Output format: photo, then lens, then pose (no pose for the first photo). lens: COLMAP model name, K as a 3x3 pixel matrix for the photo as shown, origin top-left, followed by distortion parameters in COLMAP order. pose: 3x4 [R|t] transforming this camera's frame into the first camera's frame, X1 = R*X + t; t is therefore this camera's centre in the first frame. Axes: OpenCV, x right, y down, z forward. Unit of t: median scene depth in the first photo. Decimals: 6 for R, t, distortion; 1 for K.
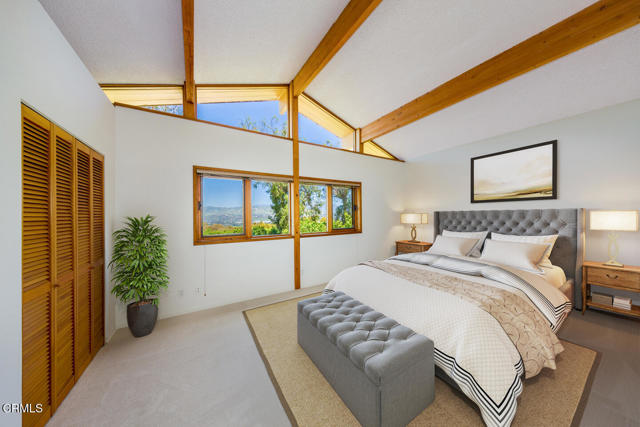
lens RADIAL K [[202.1, 0, 320.0], [0, 202.1, 213.5], [0, 0, 1]] dist [0.000087, 0.000033]
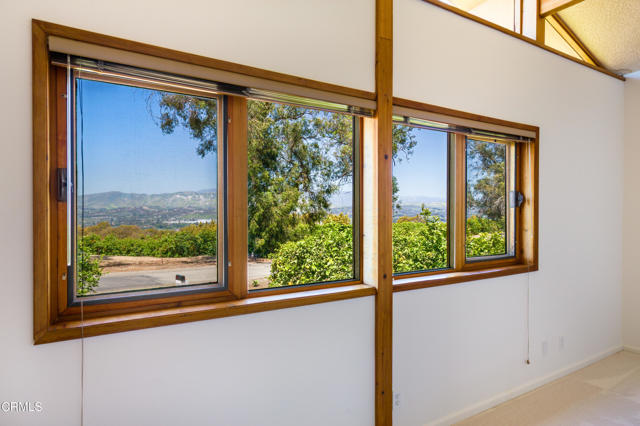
lens RADIAL K [[382.7, 0, 320.0], [0, 382.7, 213.0], [0, 0, 1]] dist [-0.022947, -0.000295]
pose [[0.999903, 0.012898, -0.005341, -0.173376], [-0.012821, 0.999818, 0.014116, -0.008848], [0.005522, -0.014046, 0.999886, 0.340327]]
